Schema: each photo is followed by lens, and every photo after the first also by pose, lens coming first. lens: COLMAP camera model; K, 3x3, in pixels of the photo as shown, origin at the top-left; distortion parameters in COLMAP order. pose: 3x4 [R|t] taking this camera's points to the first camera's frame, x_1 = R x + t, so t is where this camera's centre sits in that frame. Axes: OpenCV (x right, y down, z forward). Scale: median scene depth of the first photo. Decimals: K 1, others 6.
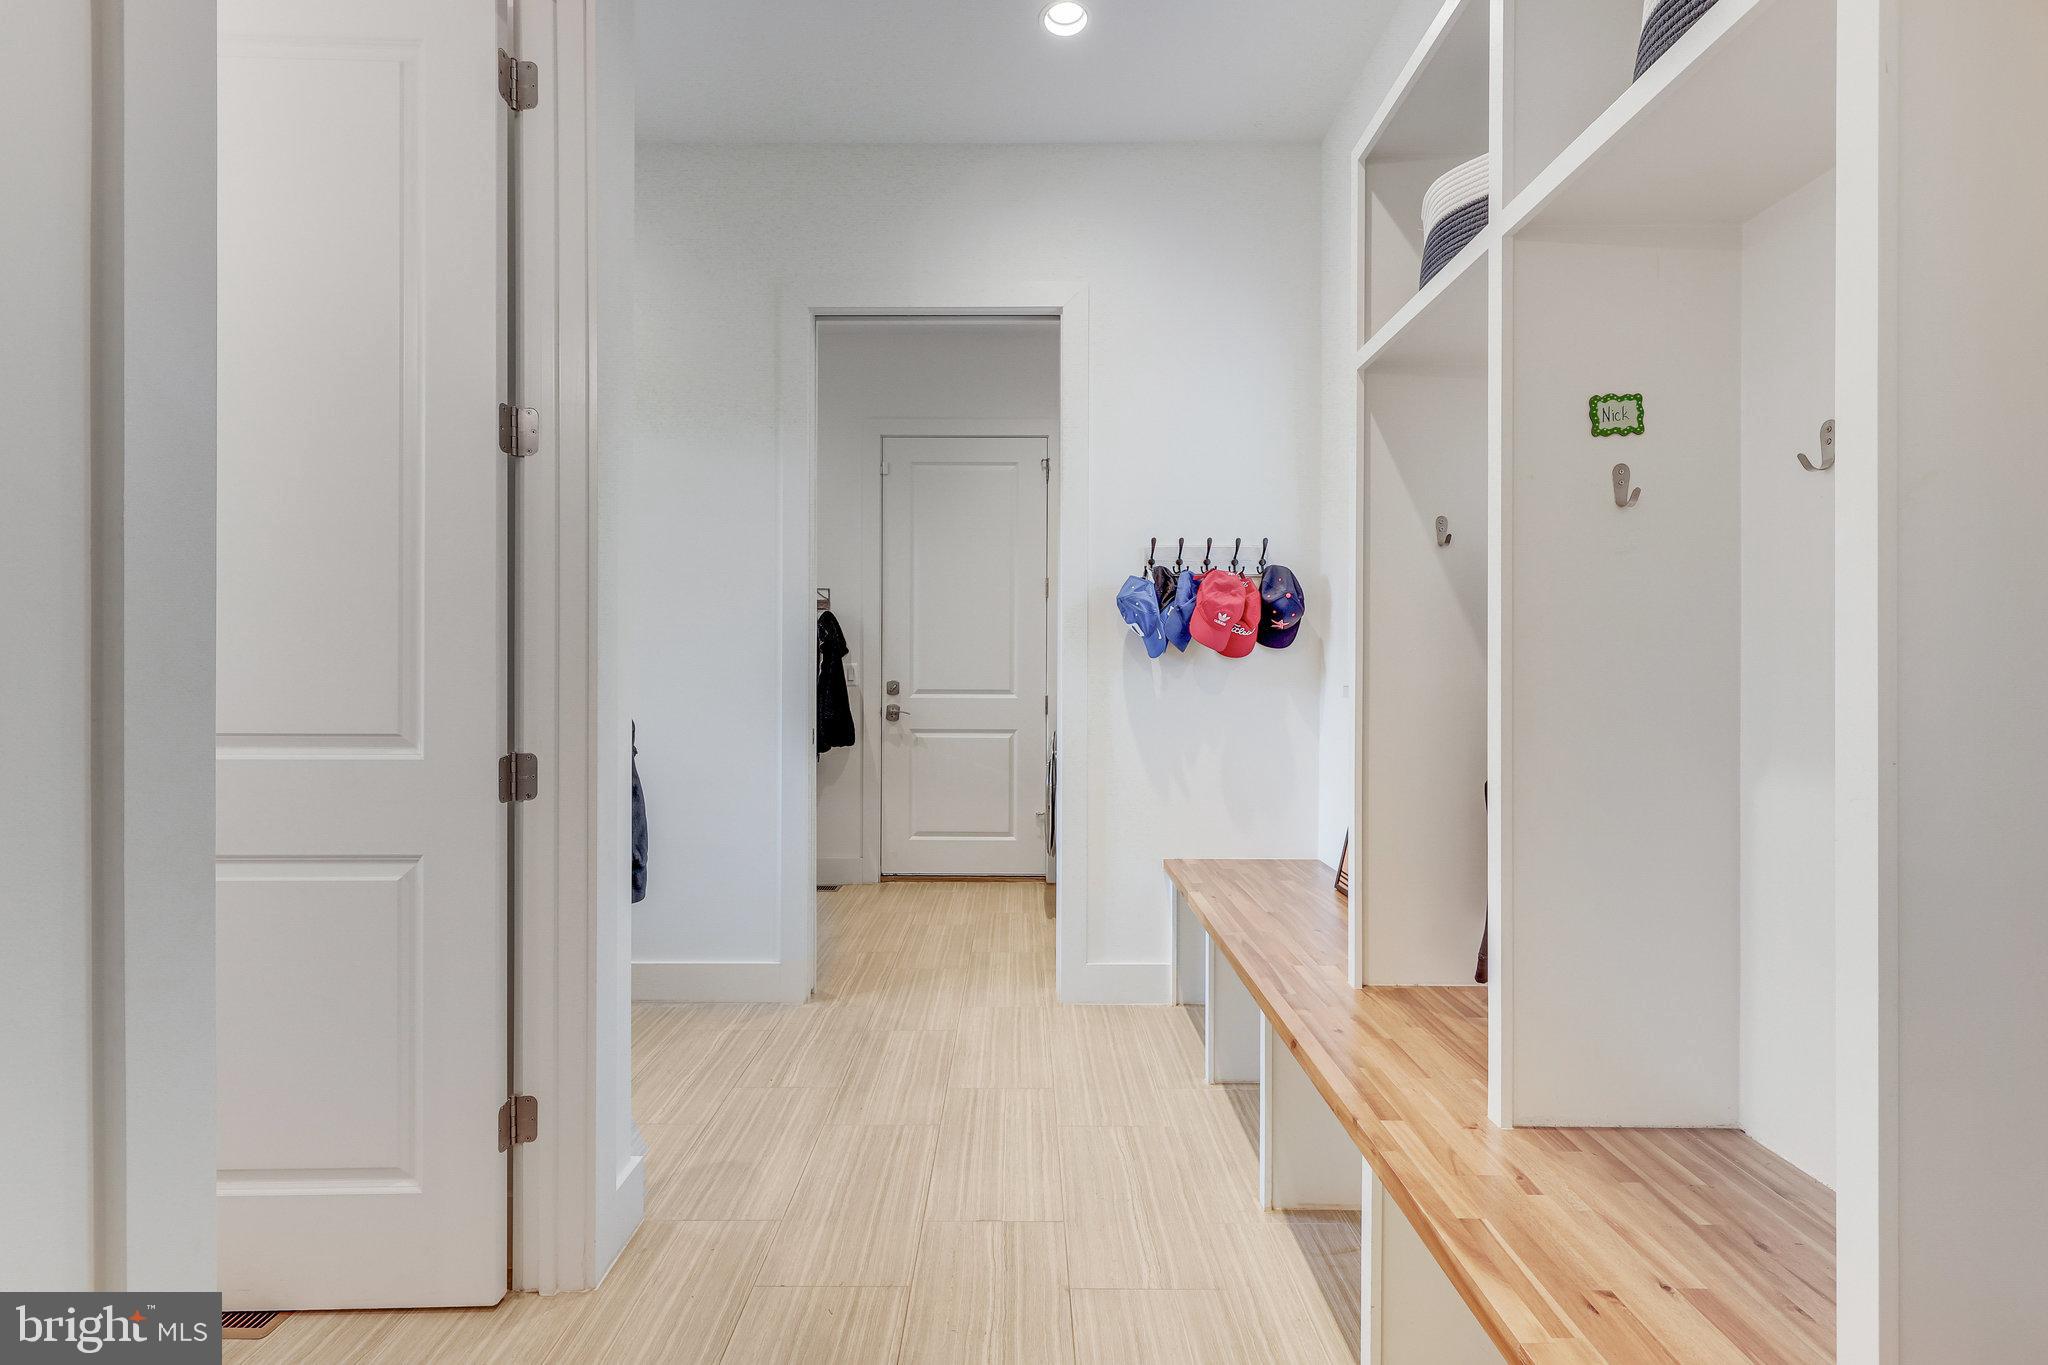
lens RADIAL K [[889.2, 0, 1016.3], [0, 889.2, 674.0], [0, 0, 1]] dist [0.003058, 0.000218]
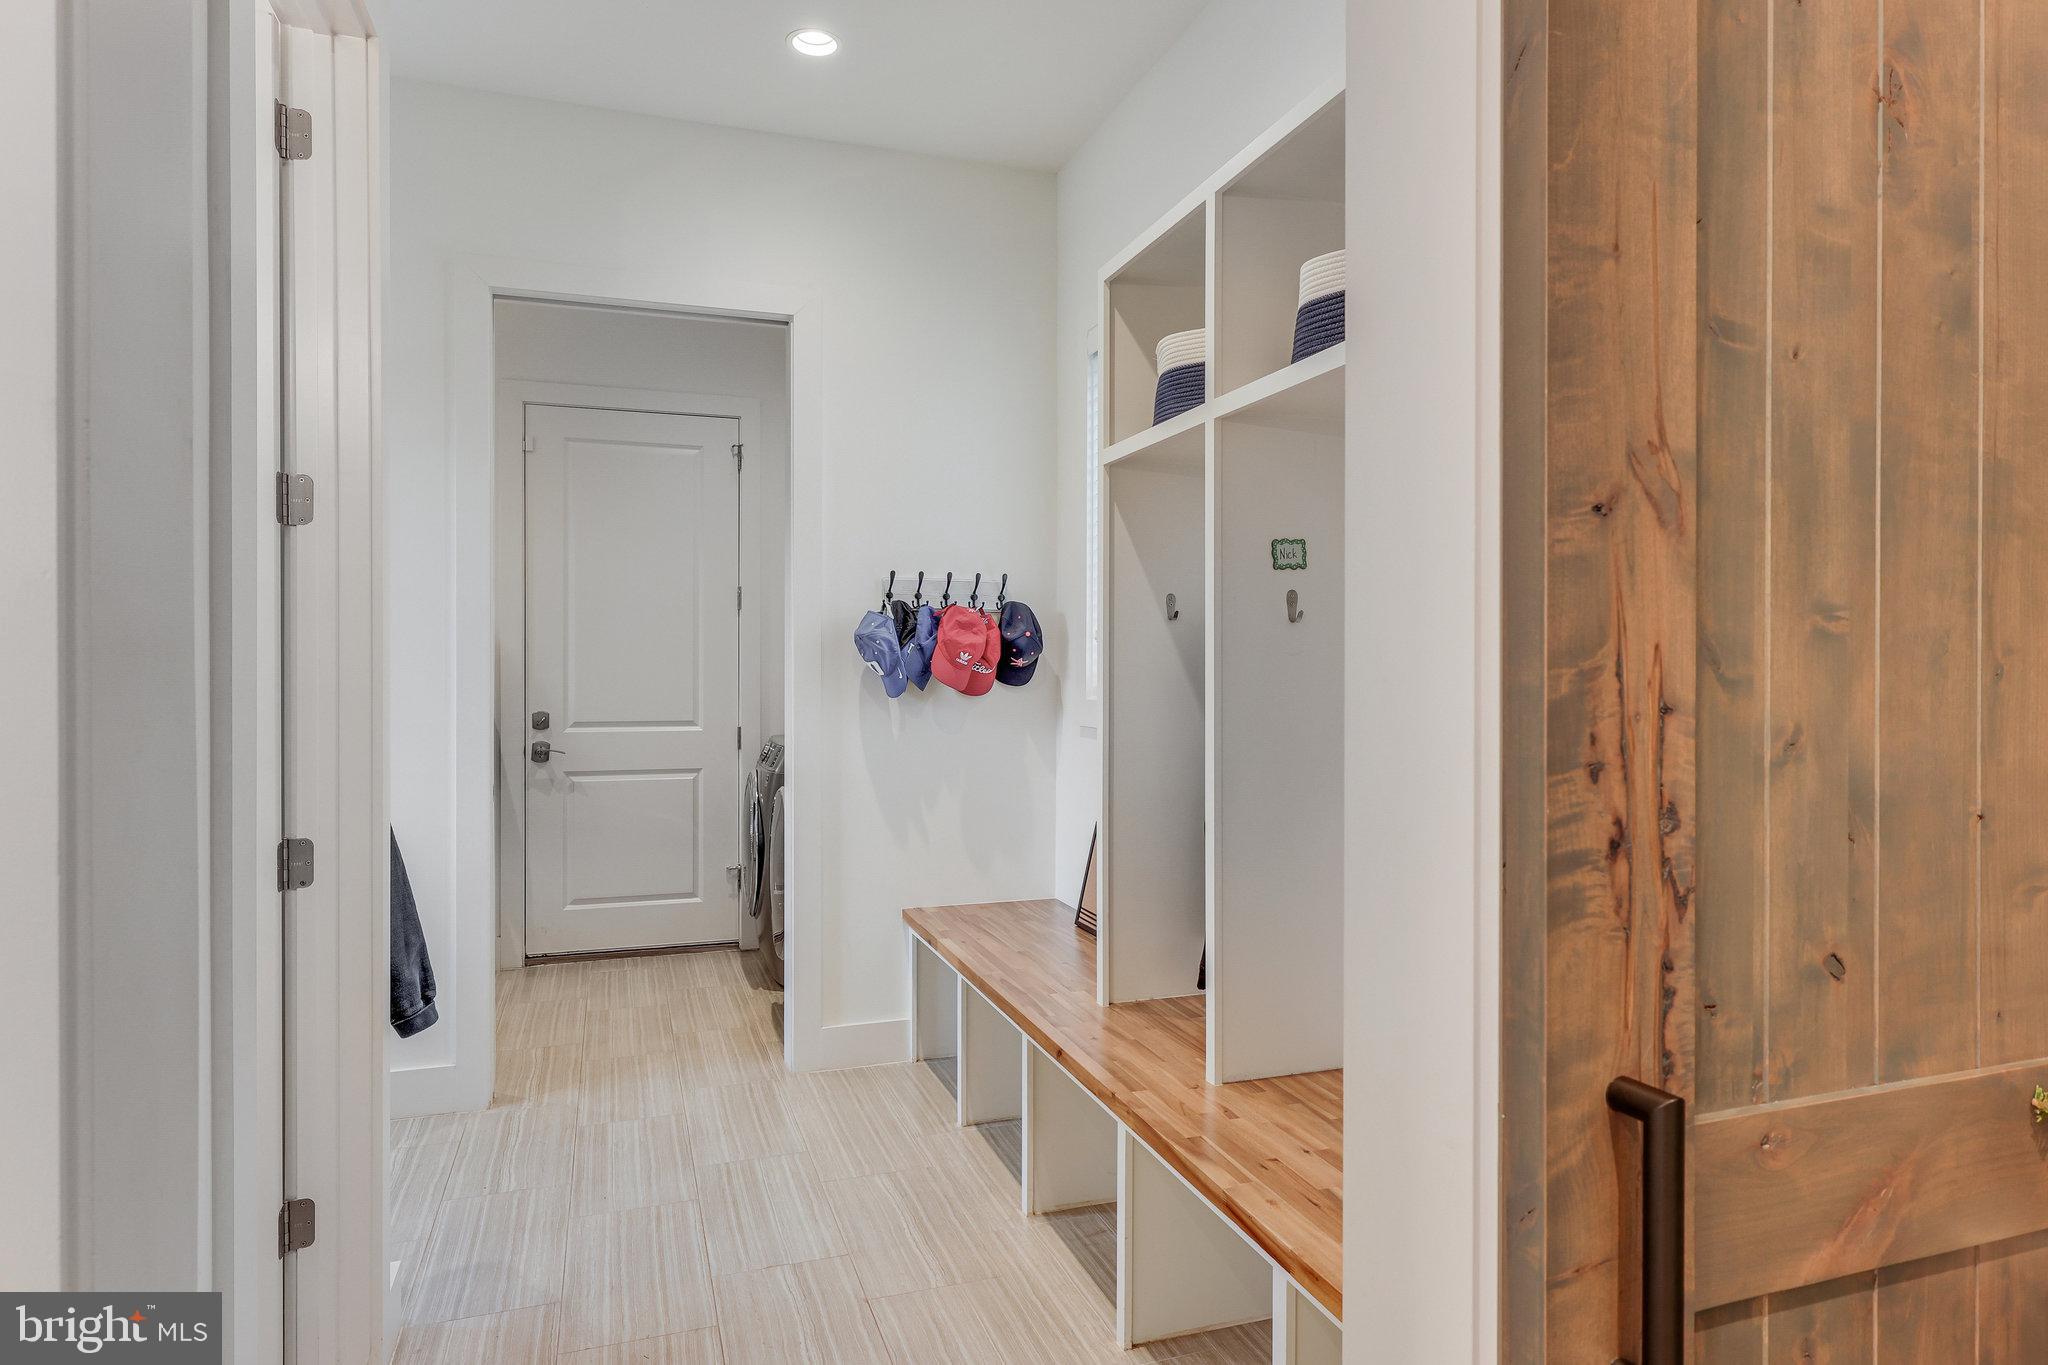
lens RADIAL K [[1174.2, 0, 1029.1], [0, 1174.2, 677.9], [0, 0, 1]] dist [0.020443, -0.000809]
pose [[0.944927, -0.003527, 0.327263, -0.170079], [0.002167, 0.999987, 0.004522, -0.063793], [-0.327274, -0.003564, 0.944923, -0.332493]]
